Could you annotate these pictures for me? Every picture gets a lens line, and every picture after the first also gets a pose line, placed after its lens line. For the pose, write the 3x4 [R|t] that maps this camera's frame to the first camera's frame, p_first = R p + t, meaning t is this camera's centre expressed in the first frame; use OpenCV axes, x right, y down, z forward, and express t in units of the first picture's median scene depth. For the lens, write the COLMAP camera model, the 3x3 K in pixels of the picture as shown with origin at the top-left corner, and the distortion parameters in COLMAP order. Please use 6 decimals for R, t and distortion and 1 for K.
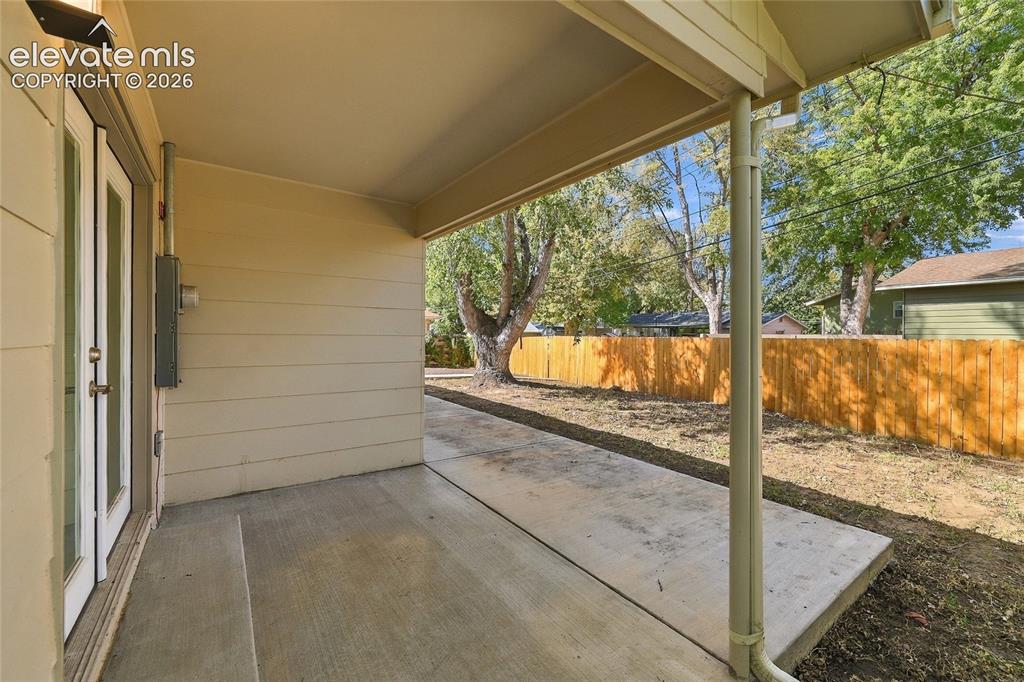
lens RADIAL K [[410.4, 0, 511.3], [0, 410.4, 336.8], [0, 0, 1]] dist [-0.000938, -0.000136]
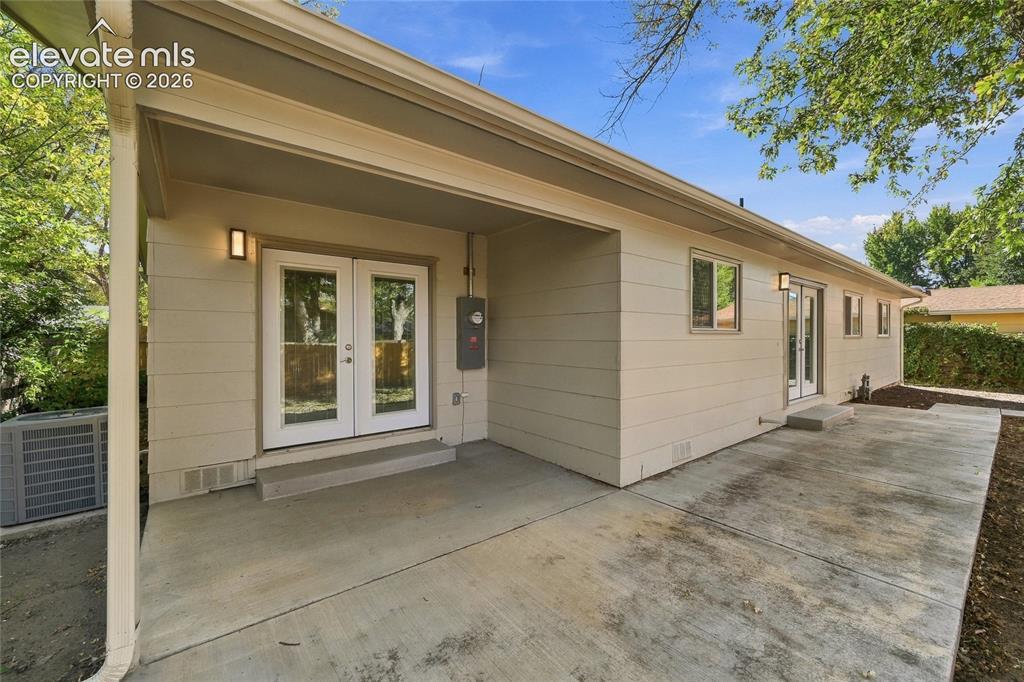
lens RADIAL K [[410.4, 0, 513.2], [0, 410.4, 340.0], [0, 0, 1]] dist [-0.000938, -0.000136]
pose [[0.059467, -0.000933, -0.998230, 0.612924], [-0.005903, 0.999982, -0.001286, 0.003194], [0.998213, 0.005969, 0.059461, 0.712381]]
